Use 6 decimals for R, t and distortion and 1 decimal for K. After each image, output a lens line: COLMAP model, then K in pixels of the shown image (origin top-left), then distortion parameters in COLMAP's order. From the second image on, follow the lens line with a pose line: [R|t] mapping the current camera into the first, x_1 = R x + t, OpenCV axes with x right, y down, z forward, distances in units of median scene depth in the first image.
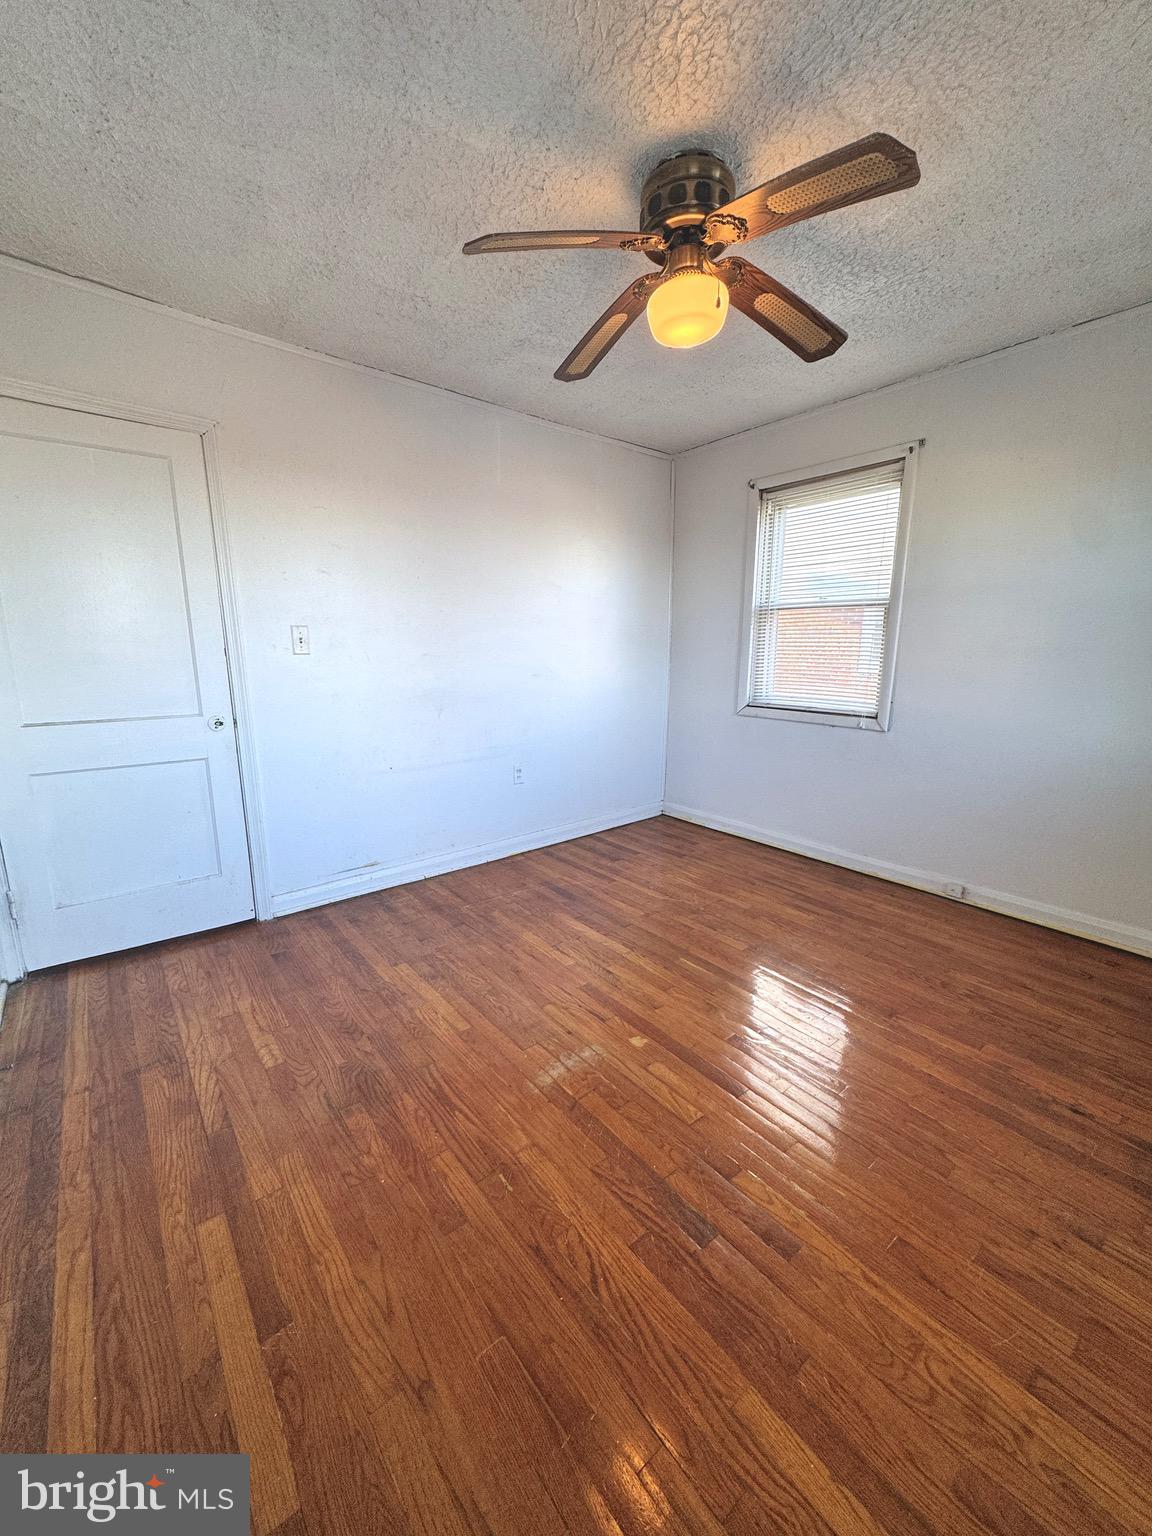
lens RADIAL K [[616.5, 0, 582.9], [0, 616.5, 765.2], [0, 0, 1]] dist [-0.000129, 0.000091]
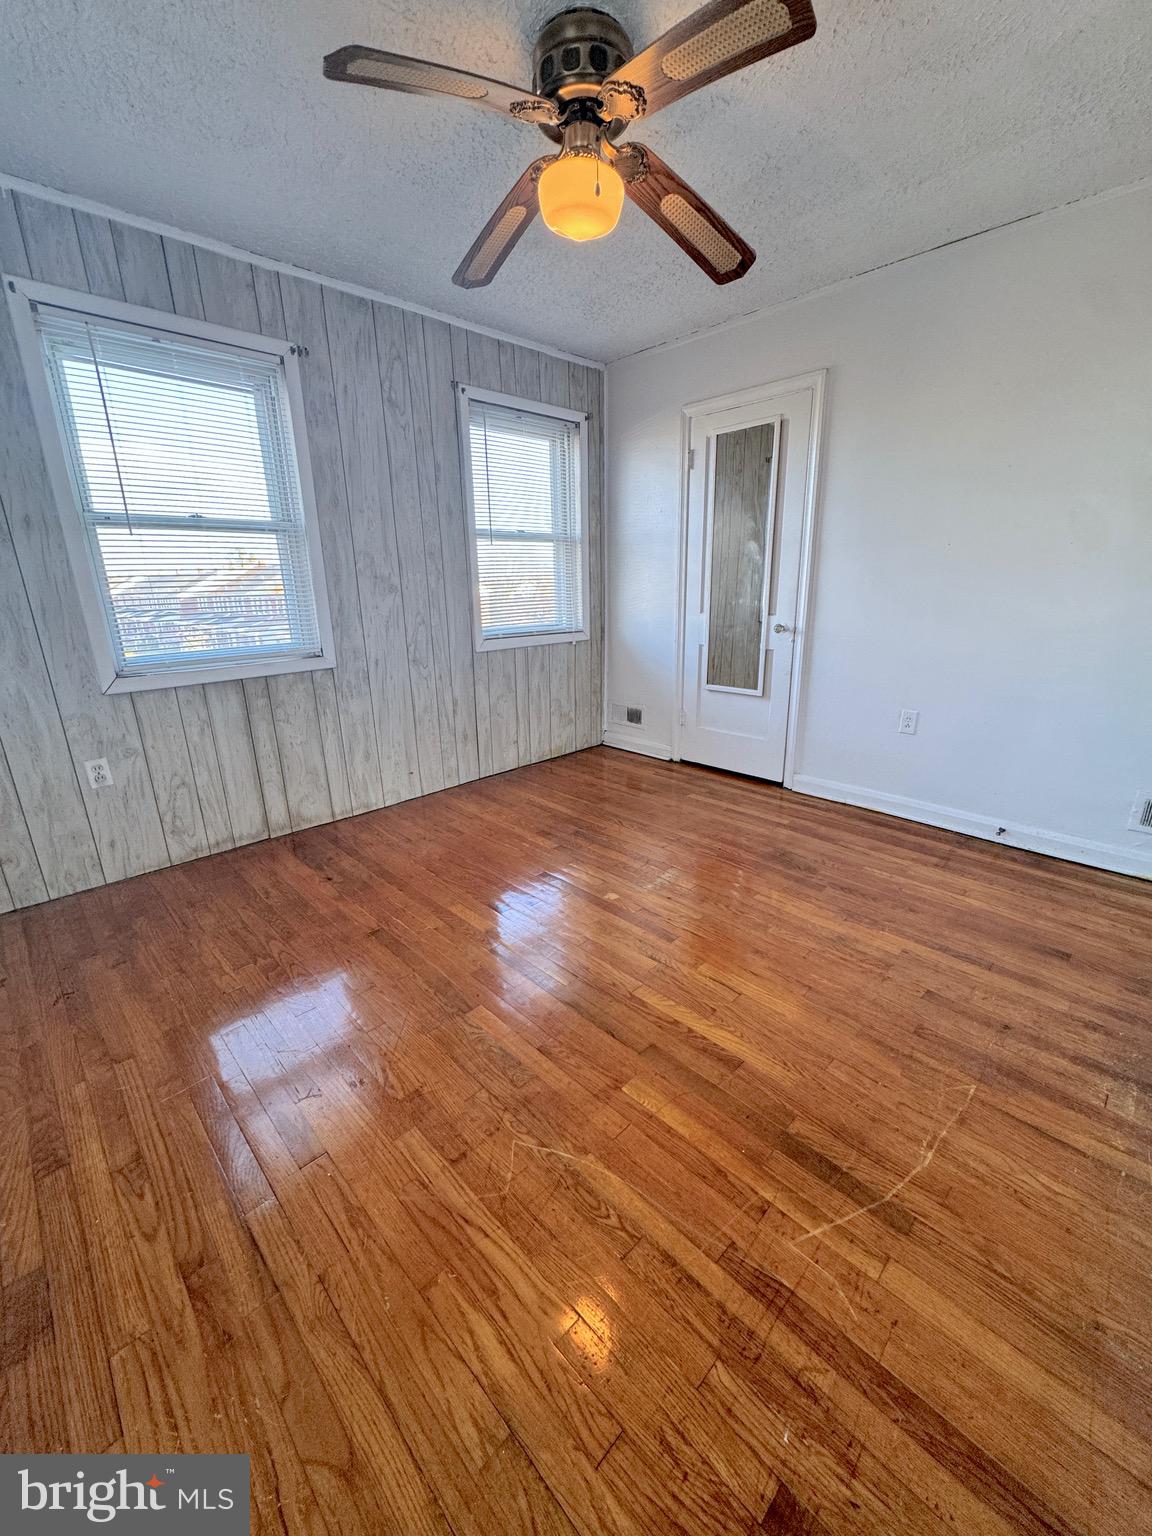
lens RADIAL K [[609.9, 0, 577.6], [0, 609.9, 763.4], [0, 0, 1]] dist [-0.000814, -0.000187]
pose [[-0.995653, 0.039662, -0.084270, 0.178208], [-0.004776, 0.881859, 0.471488, -0.259671], [0.093015, 0.469841, -0.877837, 1.382366]]
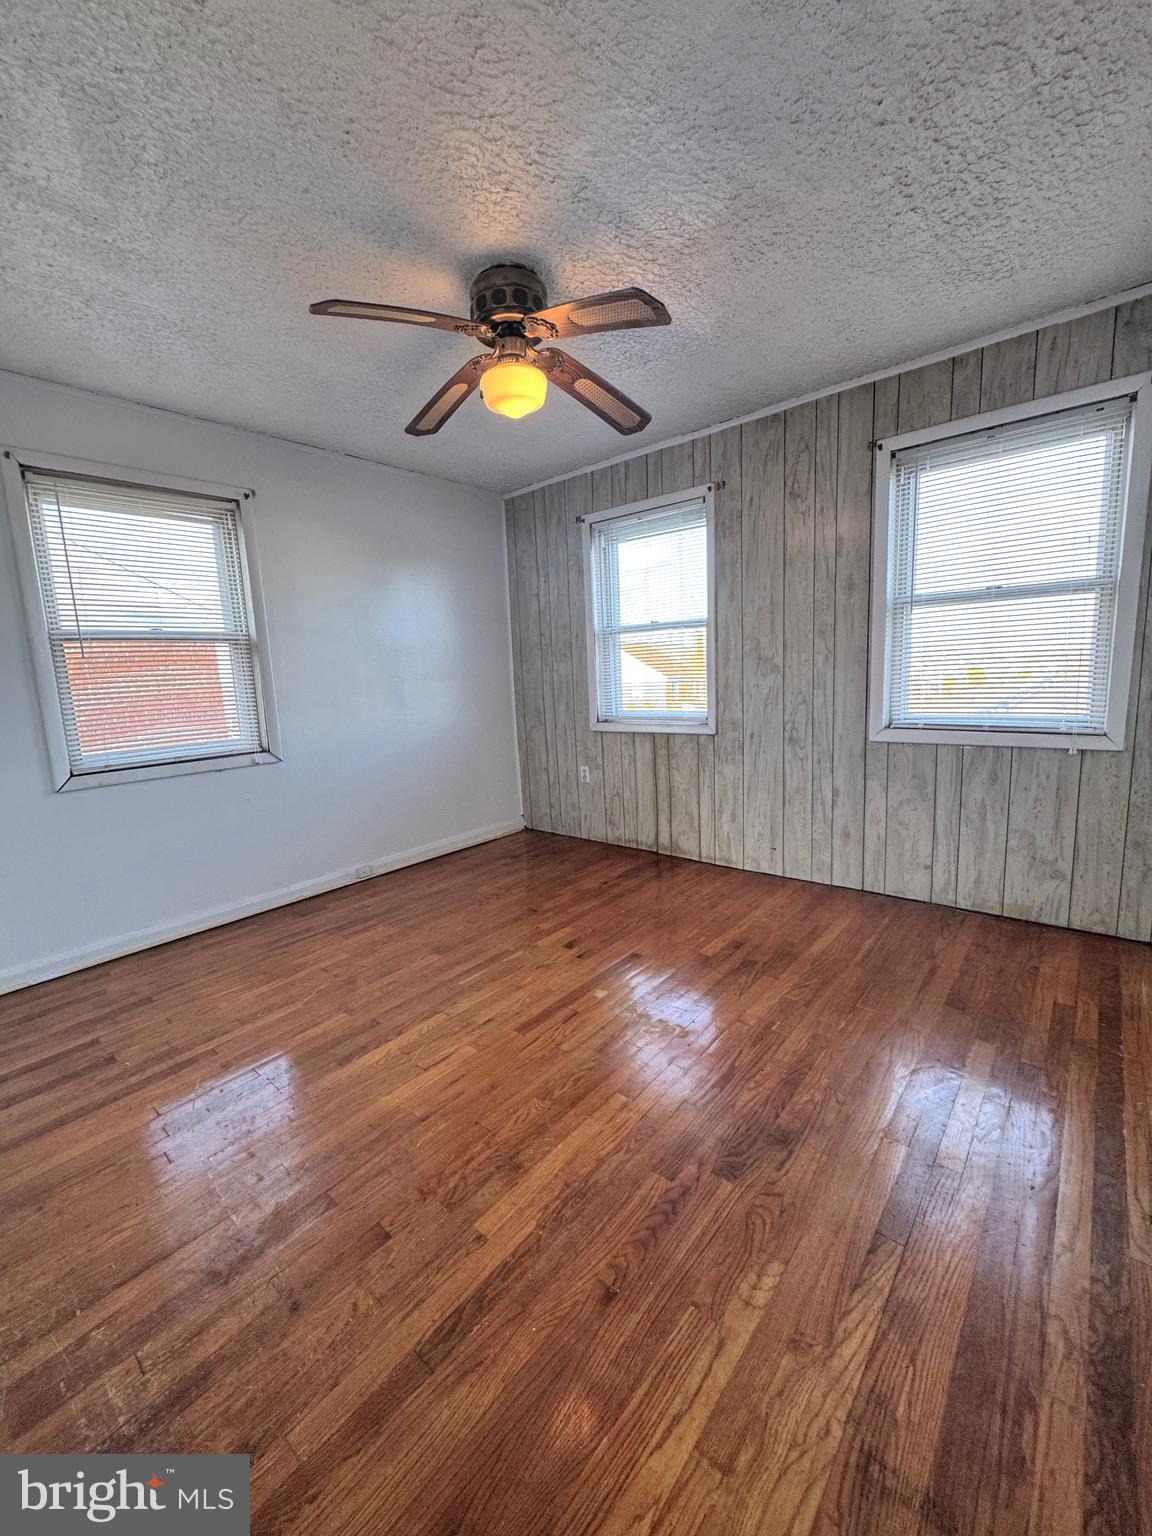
lens RADIAL K [[609.9, 0, 577.6], [0, 609.9, 763.4], [0, 0, 1]] dist [-0.000814, -0.000187]
pose [[-0.185484, -0.143849, 0.972061, -0.696020], [0.236509, 0.953612, 0.186248, -0.143969], [-0.953761, 0.264447, -0.142858, 0.776669]]
